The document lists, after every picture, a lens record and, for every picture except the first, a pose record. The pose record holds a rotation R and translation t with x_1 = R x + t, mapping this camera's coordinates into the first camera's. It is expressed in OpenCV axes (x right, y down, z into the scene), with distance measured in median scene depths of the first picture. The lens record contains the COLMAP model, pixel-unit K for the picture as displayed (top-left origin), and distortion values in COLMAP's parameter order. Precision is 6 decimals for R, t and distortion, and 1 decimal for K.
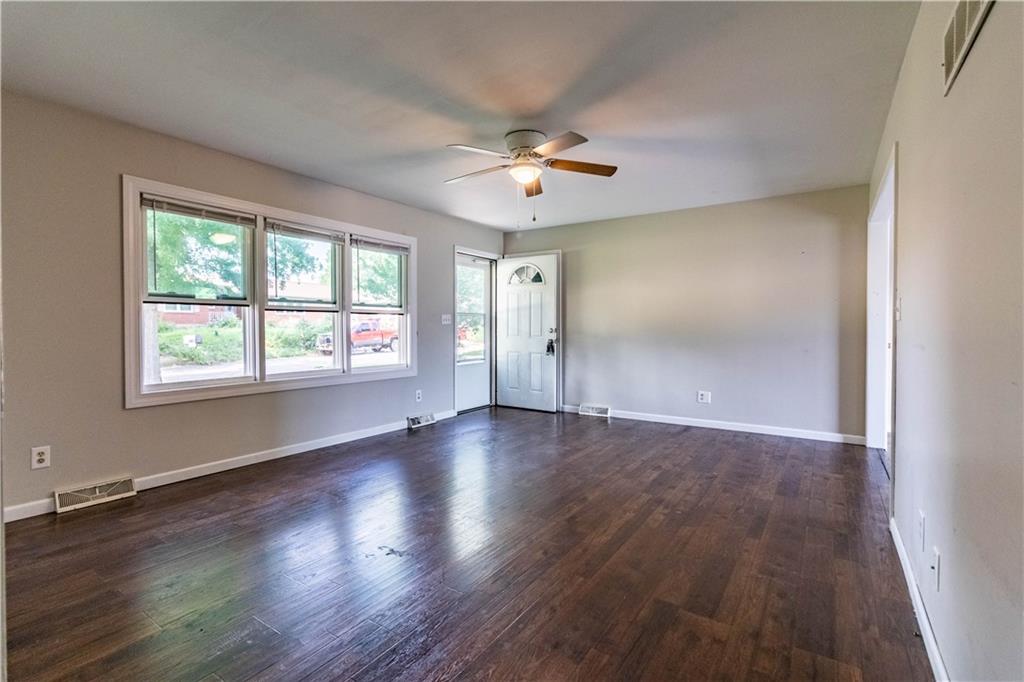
lens RADIAL K [[476.2, 0, 497.1], [0, 476.2, 333.4], [0, 0, 1]] dist [-0.001638, 0.001529]
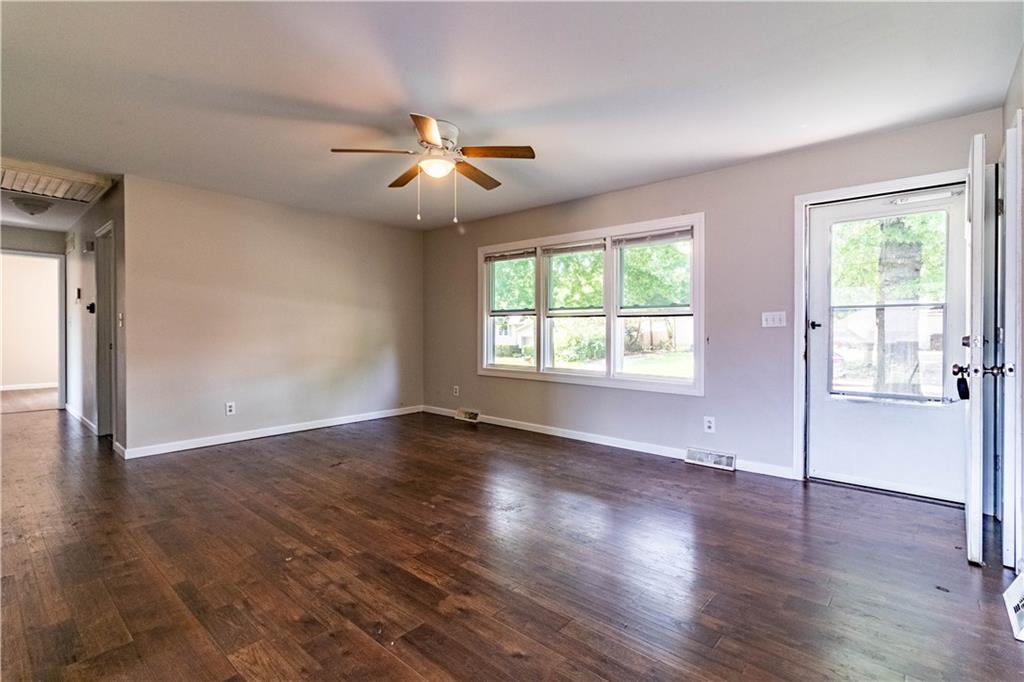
lens RADIAL K [[476.2, 0, 503.9], [0, 476.2, 334.2], [0, 0, 1]] dist [-0.001638, 0.001529]
pose [[-0.118851, 0.006742, -0.992889, 0.987862], [-0.017227, 0.999812, 0.008851, -0.016026], [0.992763, 0.018156, -0.118712, 1.262219]]
